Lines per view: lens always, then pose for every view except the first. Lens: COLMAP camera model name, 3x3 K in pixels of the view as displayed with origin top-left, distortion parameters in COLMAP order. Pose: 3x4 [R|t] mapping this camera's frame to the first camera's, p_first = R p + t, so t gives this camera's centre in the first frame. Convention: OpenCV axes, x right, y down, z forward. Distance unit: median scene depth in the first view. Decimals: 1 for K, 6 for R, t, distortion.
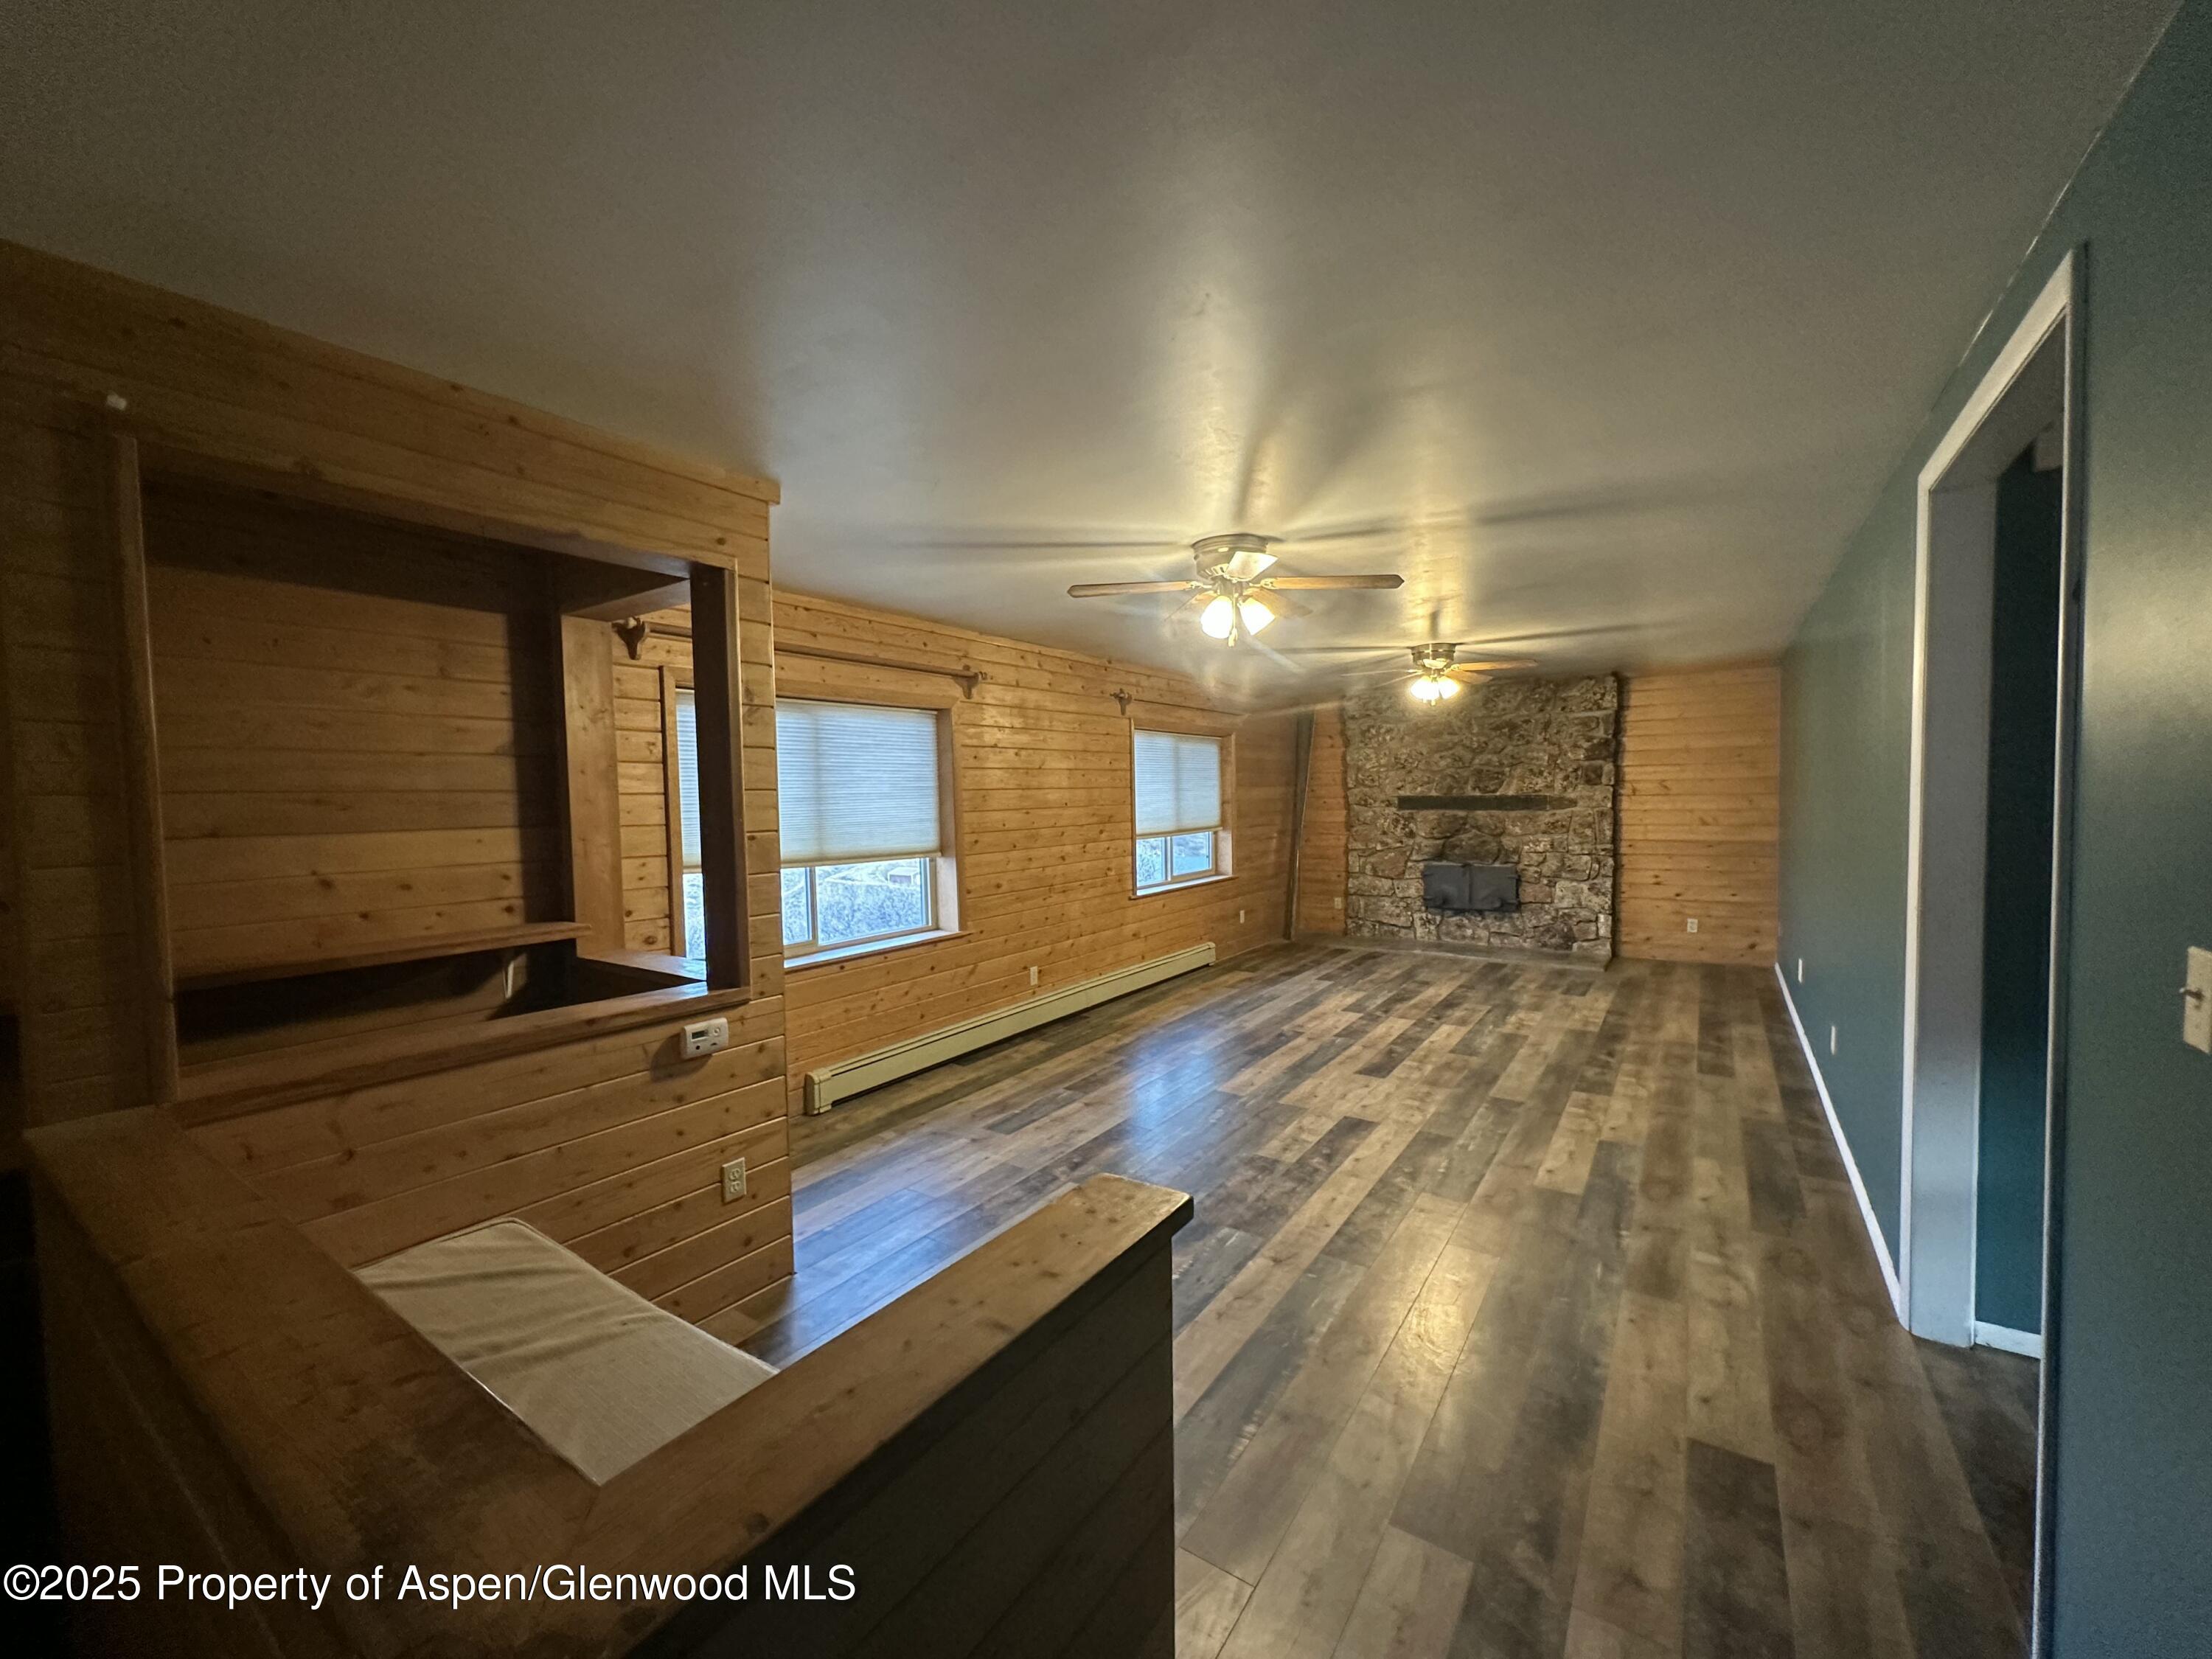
lens RADIAL K [[880.8, 0, 1109.2], [0, 880.8, 831.8], [0, 0, 1]] dist [-0.000850, -0.000250]
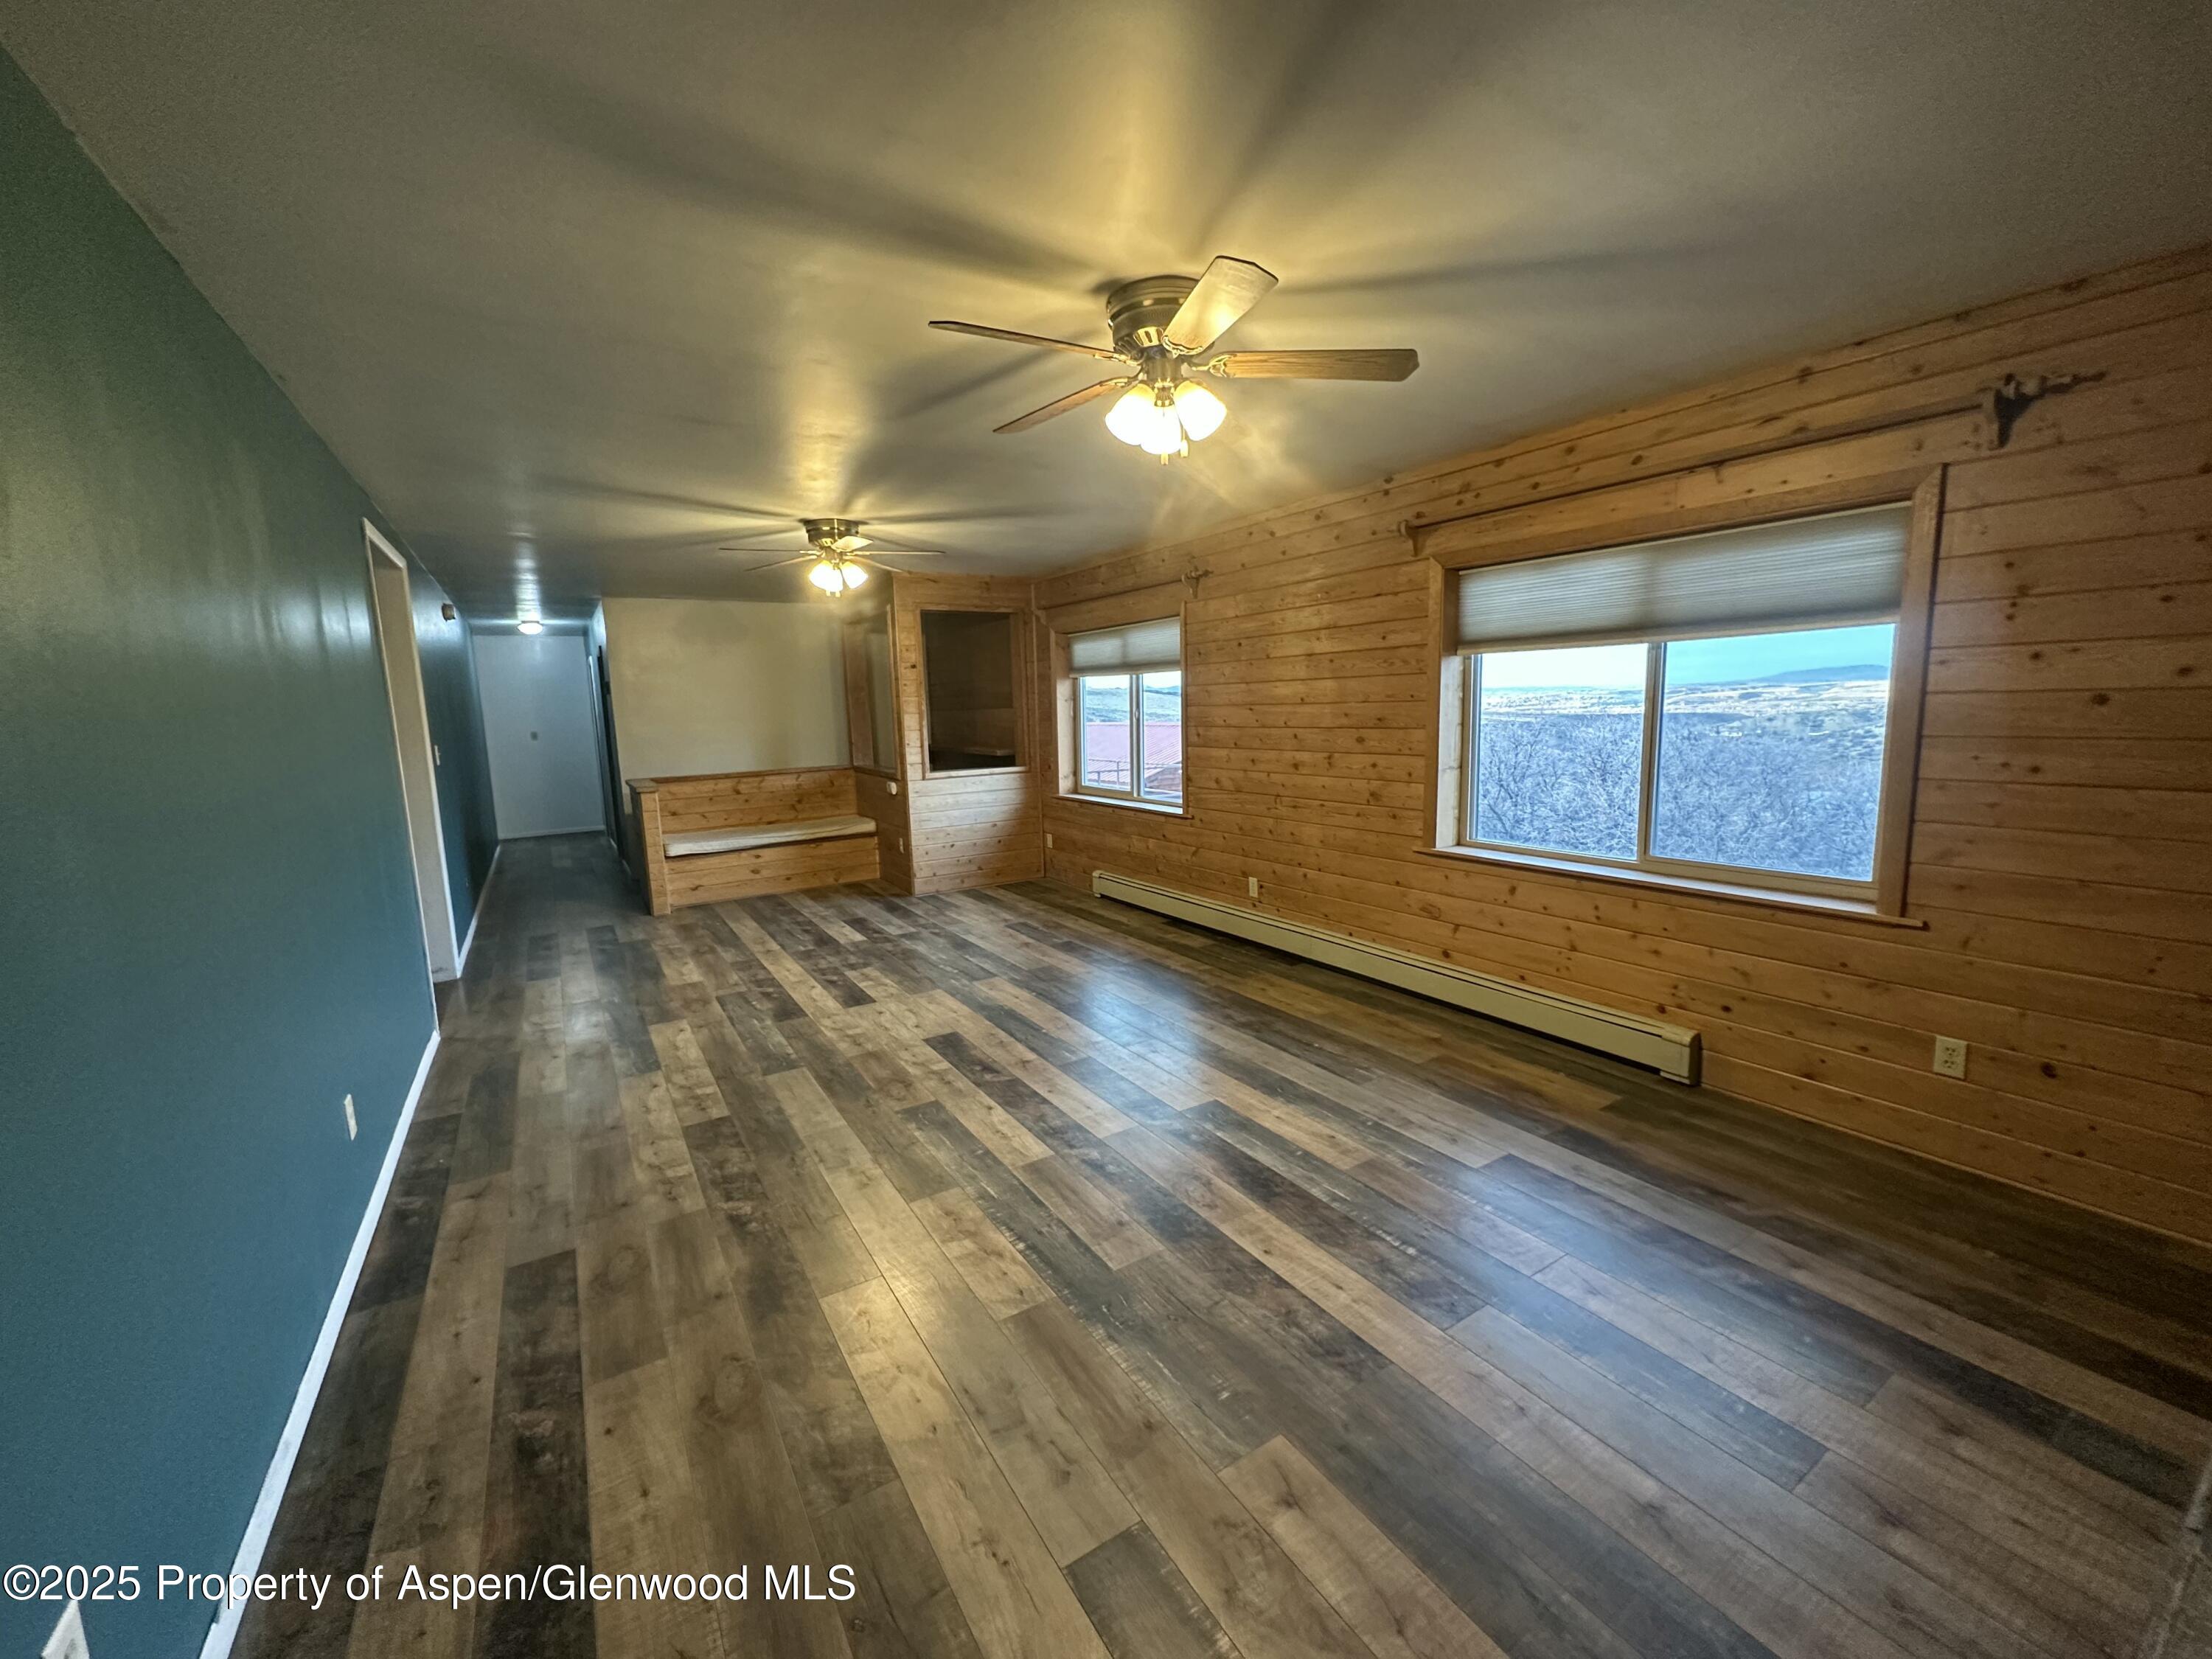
lens RADIAL K [[880.8, 0, 1105.2], [0, 880.8, 835.6], [0, 0, 1]] dist [-0.000850, -0.000250]
pose [[-0.401768, 0.165000, -0.900754, 0.963123], [-0.006135, 0.983126, 0.182825, -0.069887], [0.915721, 0.078979, -0.393977, 1.462233]]
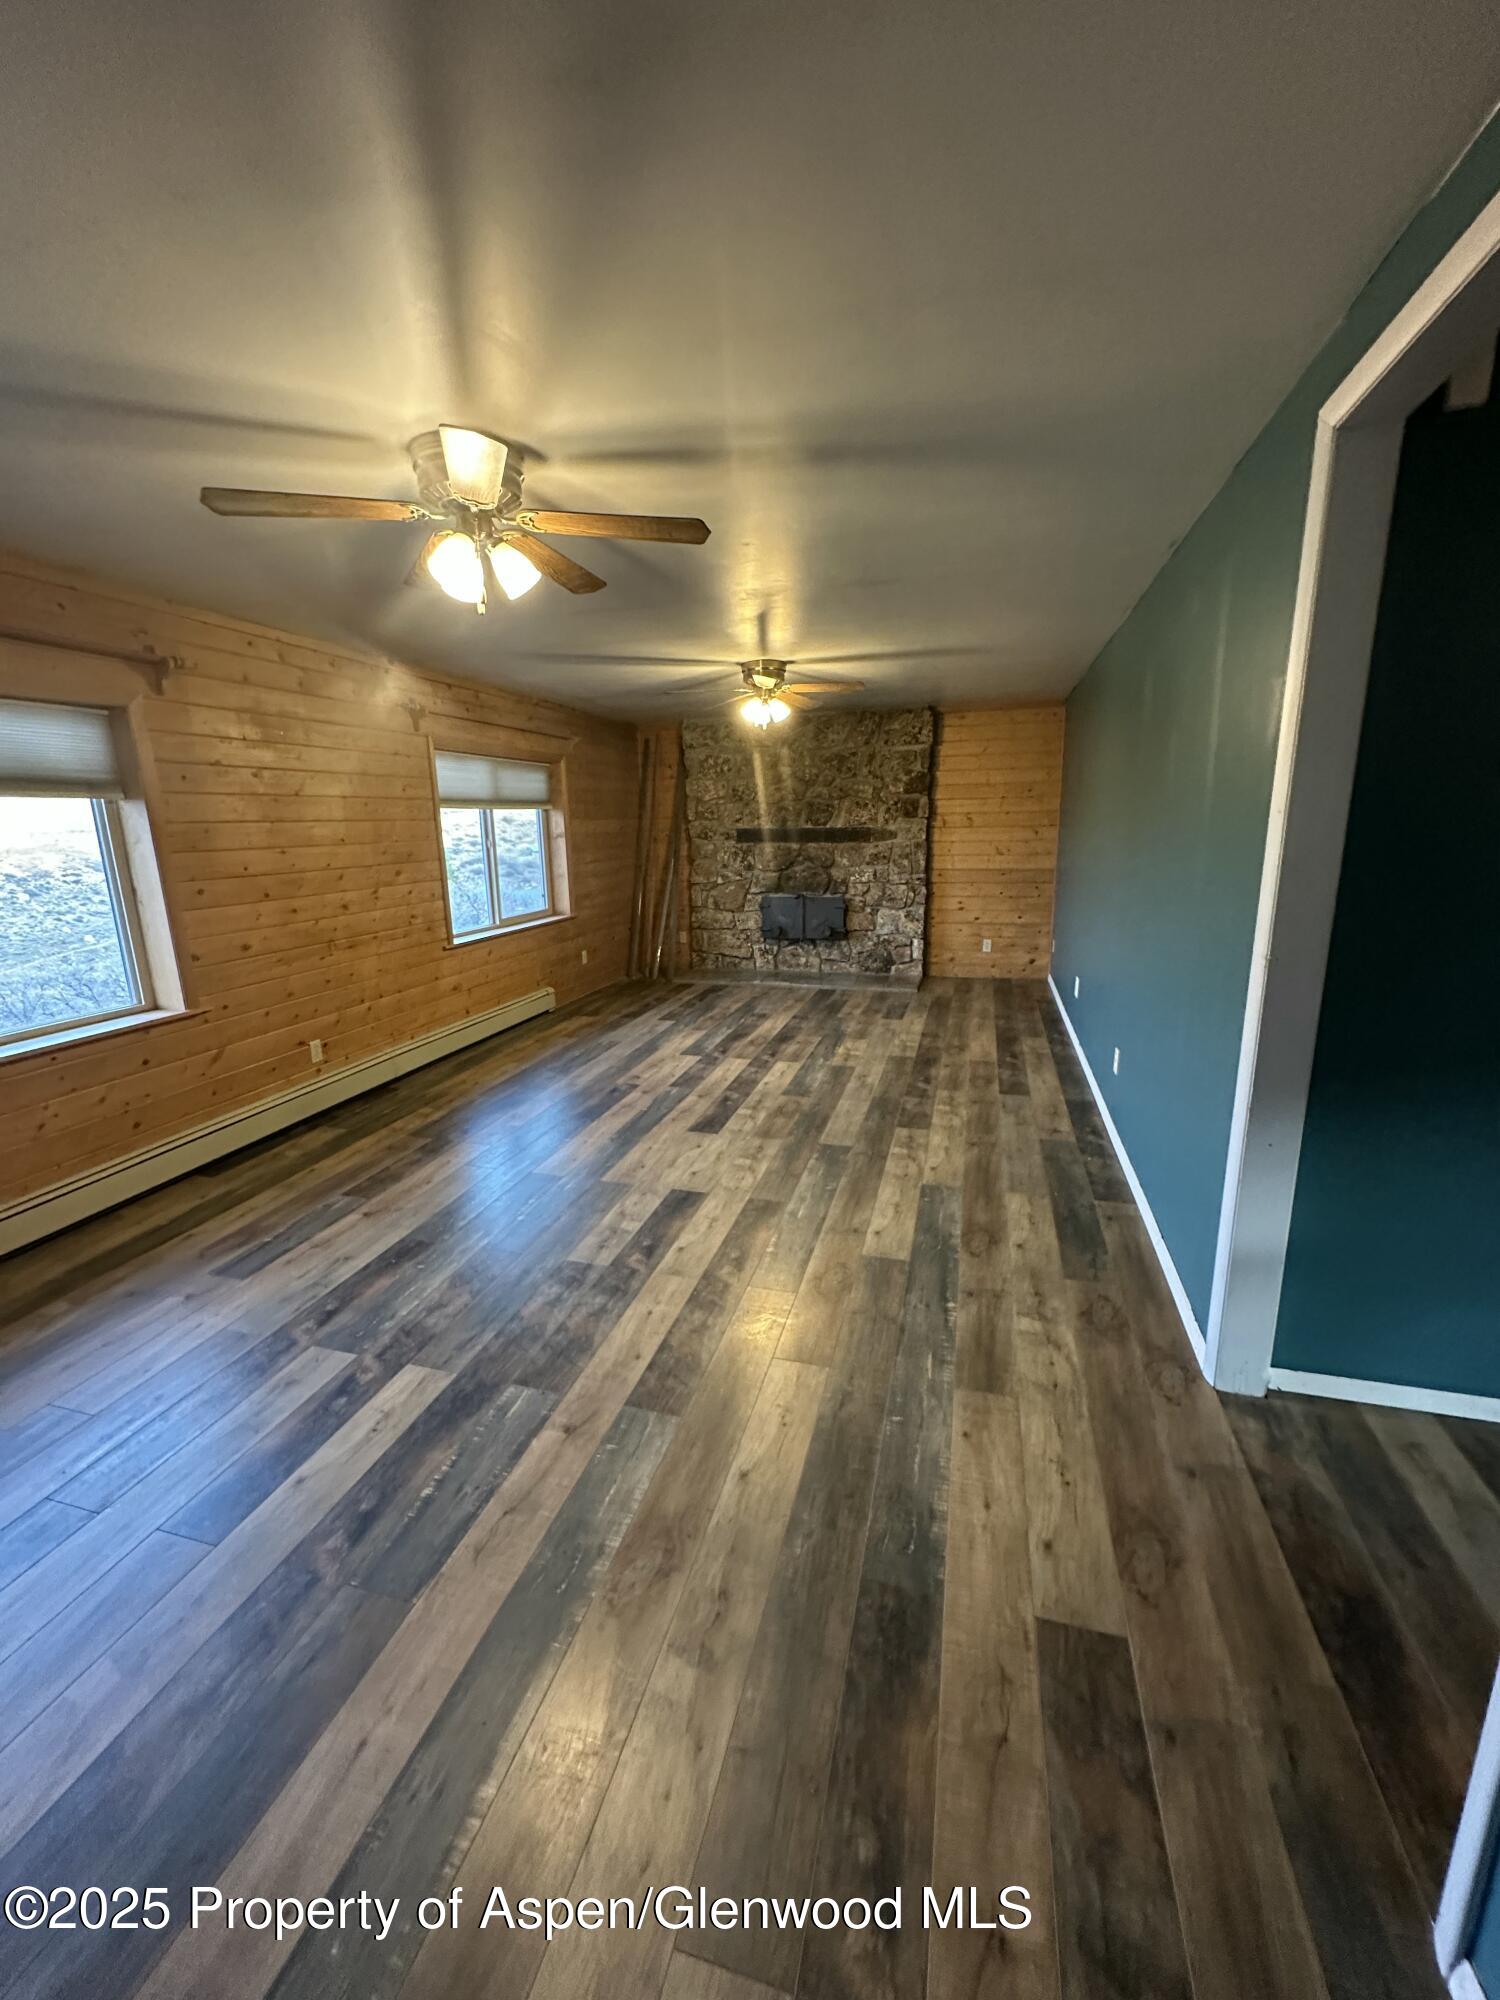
lens RADIAL K [[796.4, 0, 750.1], [0, 796.4, 1002.1], [0, 0, 1]] dist [-0.000850, -0.000250]
pose [[0.949476, -0.070128, 0.305905, 0.092923], [0.016297, 0.984417, 0.175093, -0.008732], [-0.313417, -0.161261, 0.935823, 0.207845]]
